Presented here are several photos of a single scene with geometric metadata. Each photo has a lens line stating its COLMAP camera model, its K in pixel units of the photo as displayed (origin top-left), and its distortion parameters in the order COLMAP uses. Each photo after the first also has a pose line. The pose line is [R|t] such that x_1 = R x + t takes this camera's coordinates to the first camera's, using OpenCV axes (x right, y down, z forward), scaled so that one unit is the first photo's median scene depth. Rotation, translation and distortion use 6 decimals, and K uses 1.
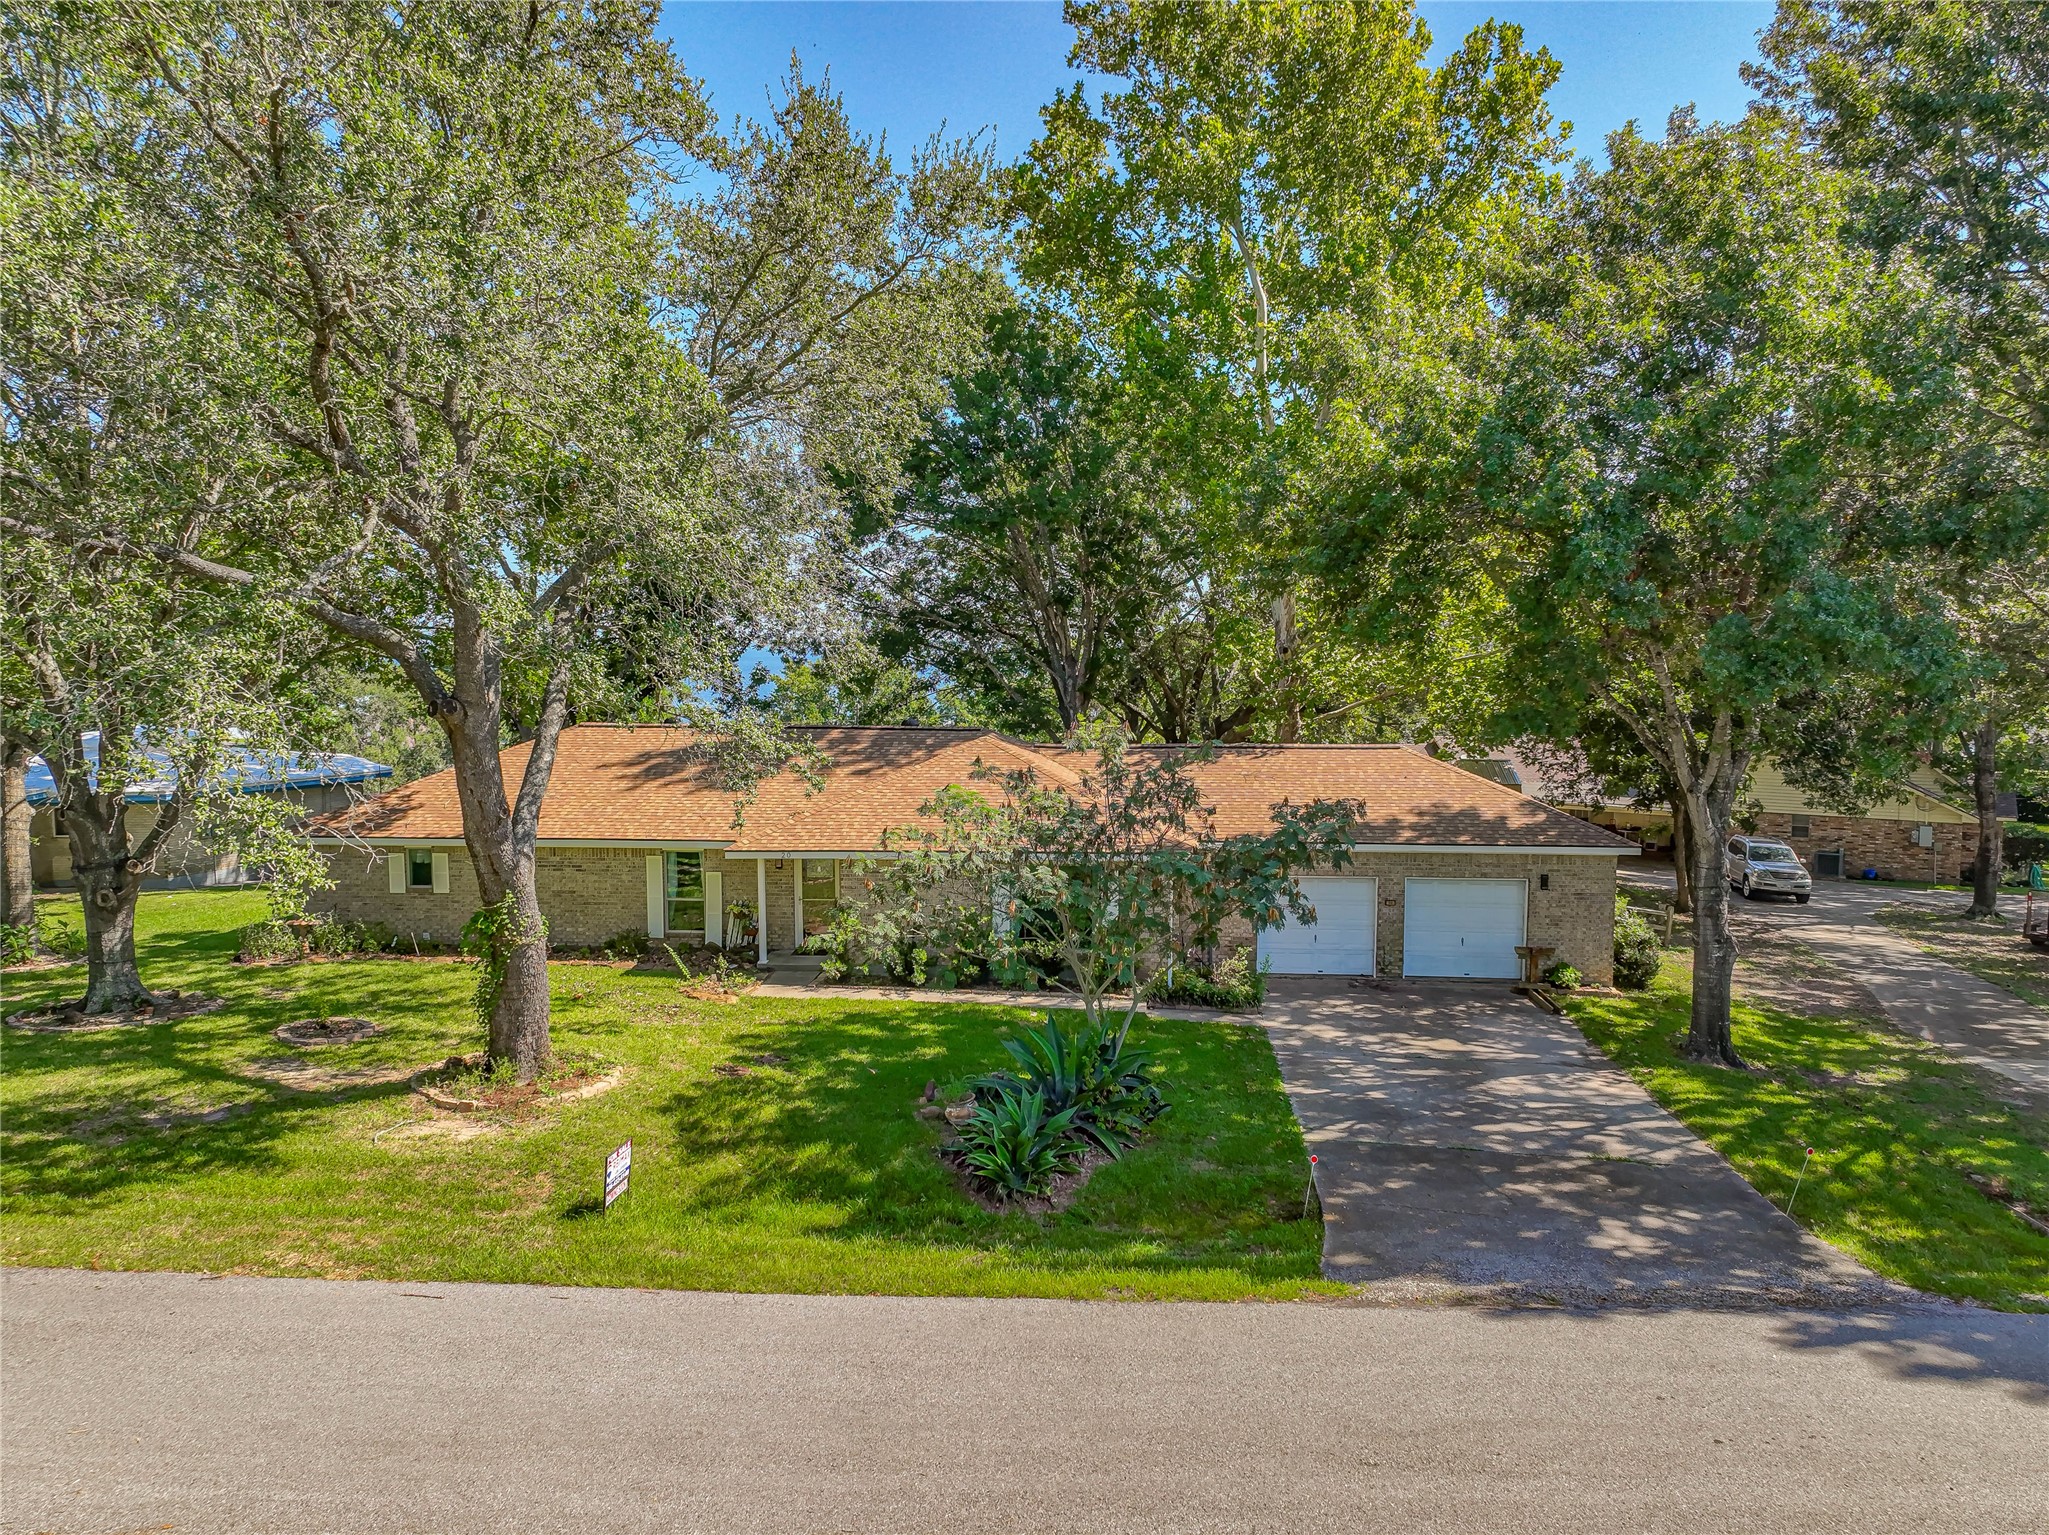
lens RADIAL K [[1416.2, 0, 1024.5], [0, 1416.2, 767.5], [0, 0, 1]] dist [0.012597, 0.020657]
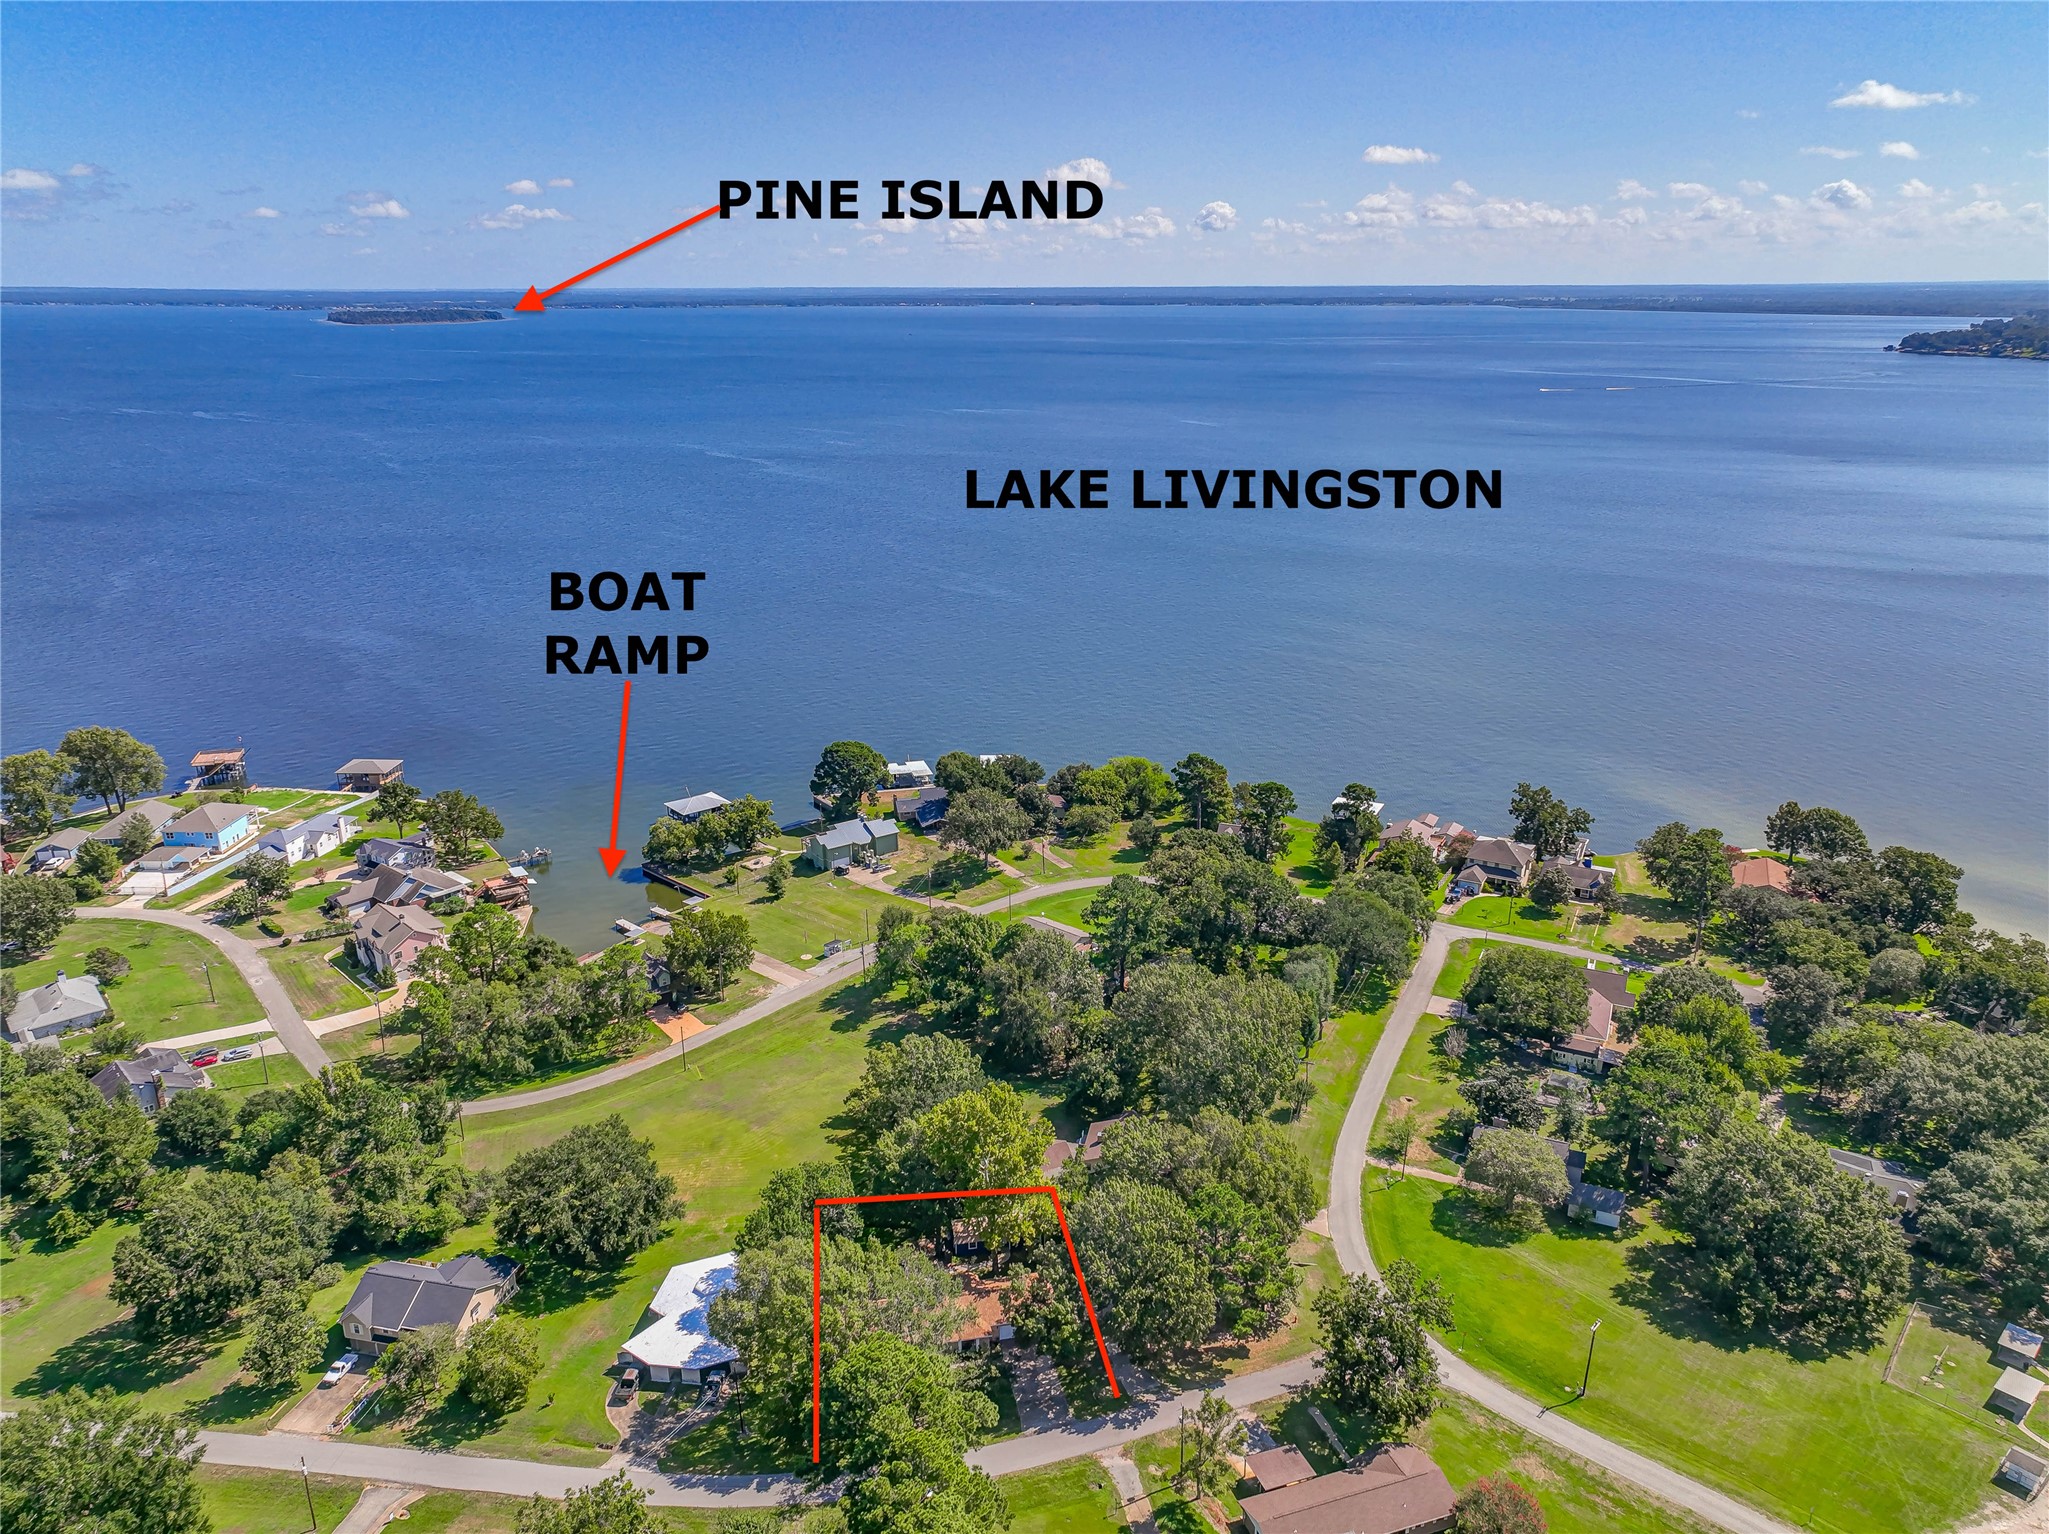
lens RADIAL K [[1416.2, 0, 1024.5], [0, 1416.2, 767.0], [0, 0, 1]] dist [0.012597, 0.020657]
pose [[0.956223, -0.094027, 0.277122, -1.639769], [0.027623, 0.971748, 0.234397, -5.063940], [-0.291333, -0.216481, 0.931805, -5.701357]]
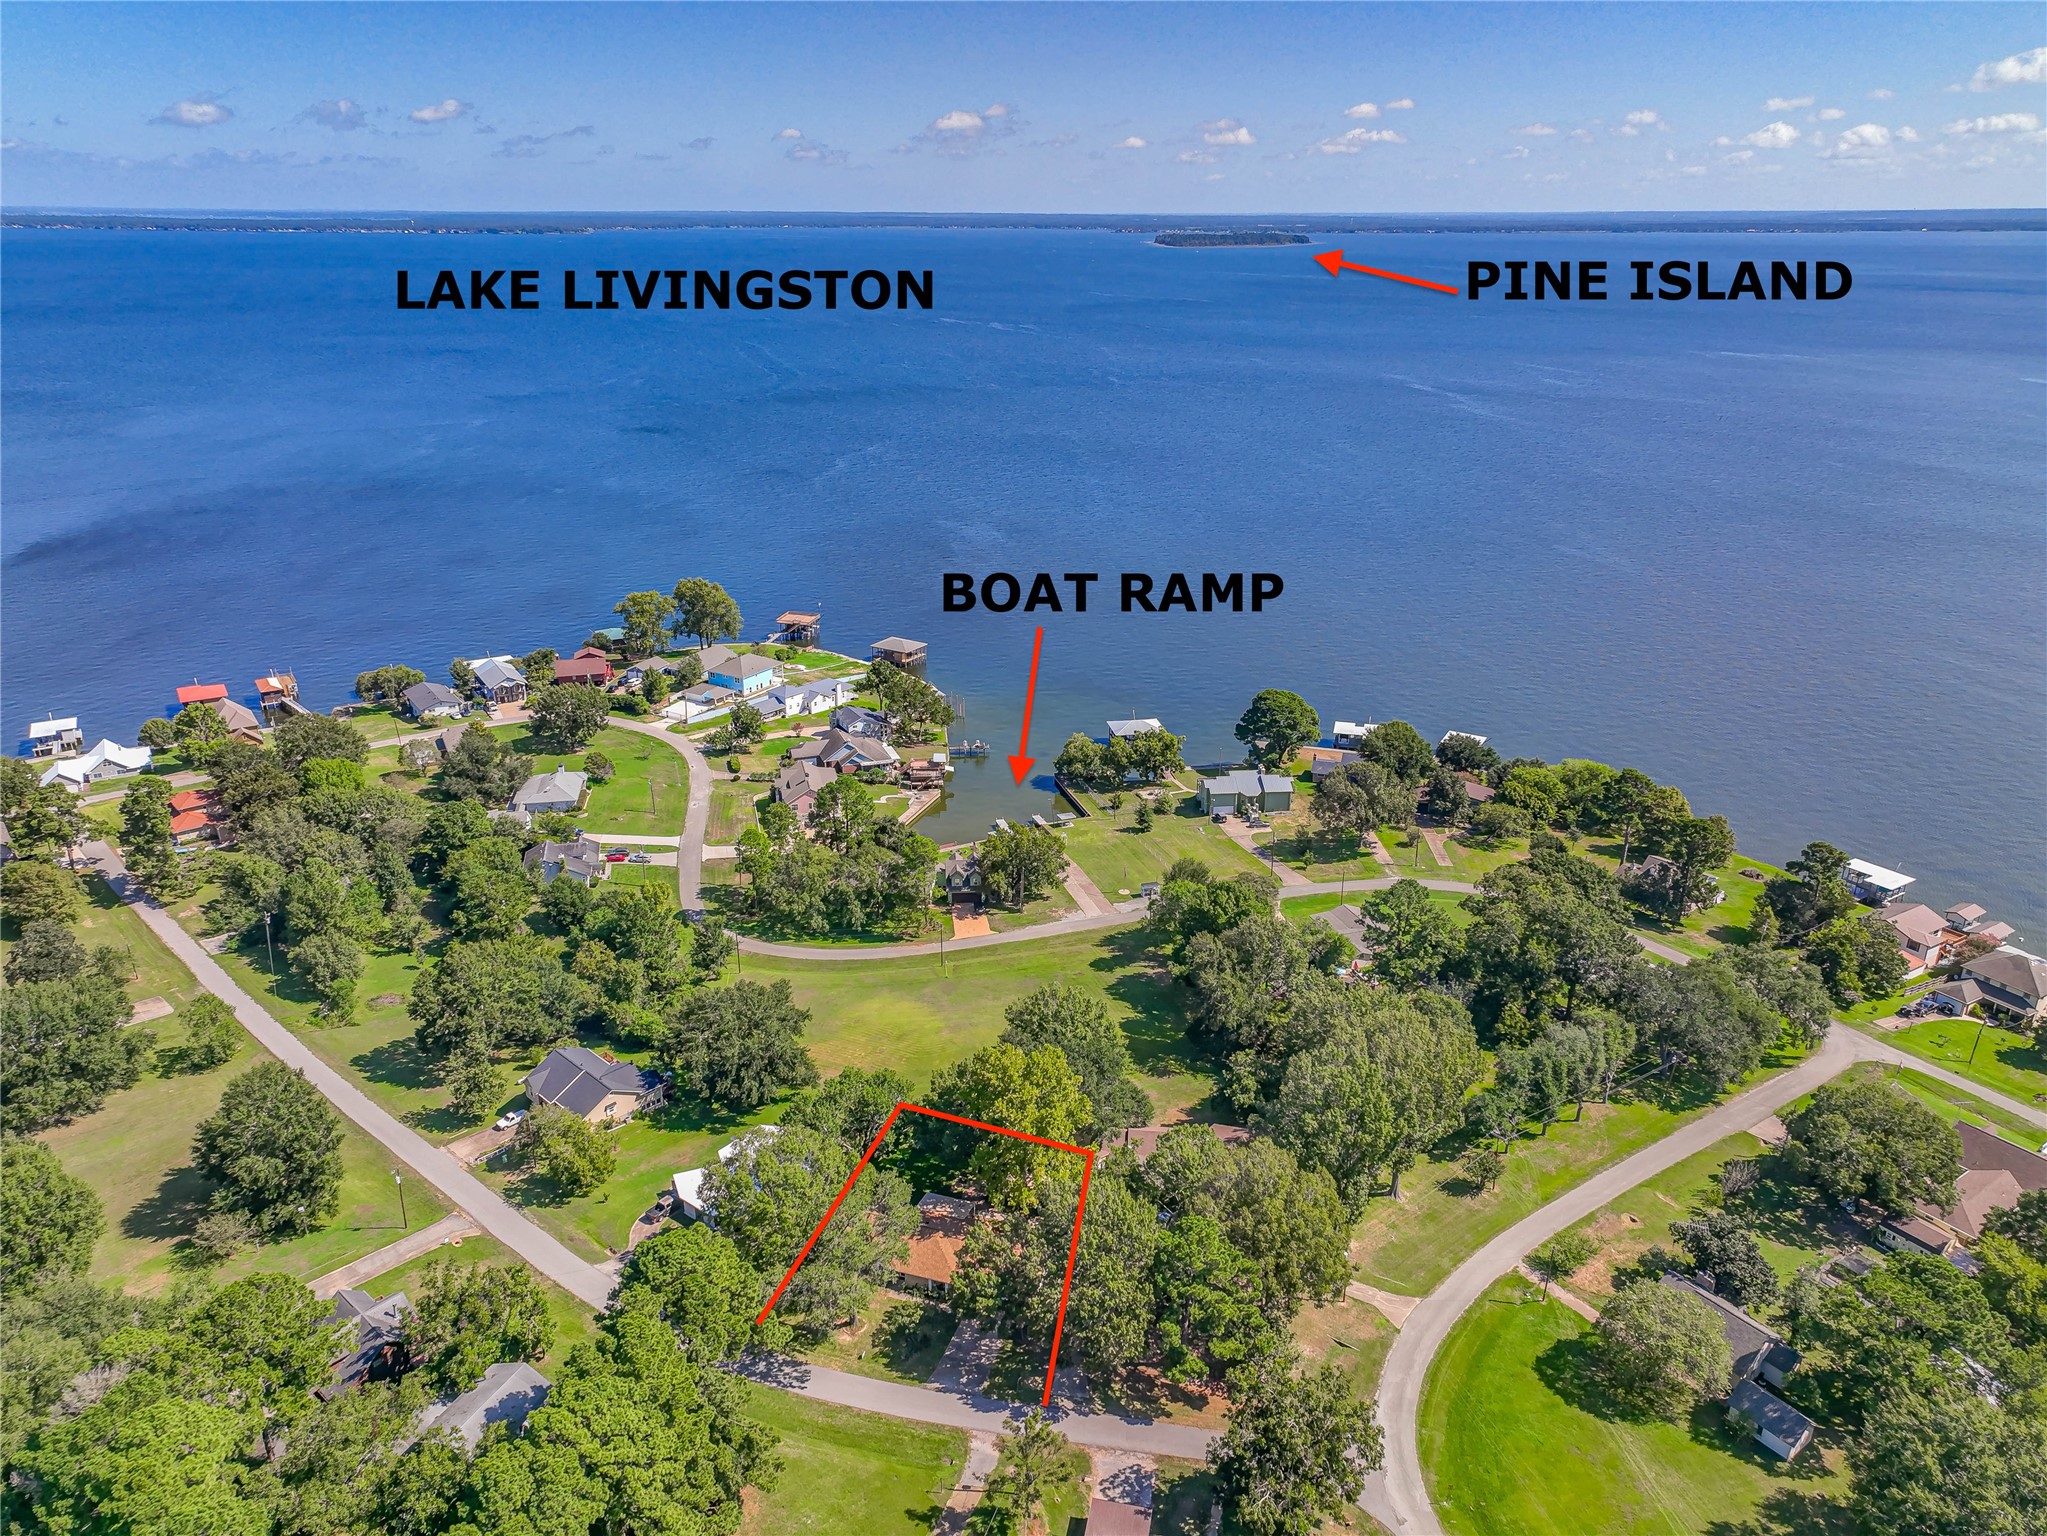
lens RADIAL K [[1414.8, 0, 1023.5], [0, 1414.8, 768.0], [0, 0, 1]] dist [0.012597, 0.020657]
pose [[0.974953, 0.088046, -0.204241, 1.941732], [-0.027959, 0.959538, 0.280186, -5.104778], [0.220647, -0.267458, 0.937967, -5.481980]]
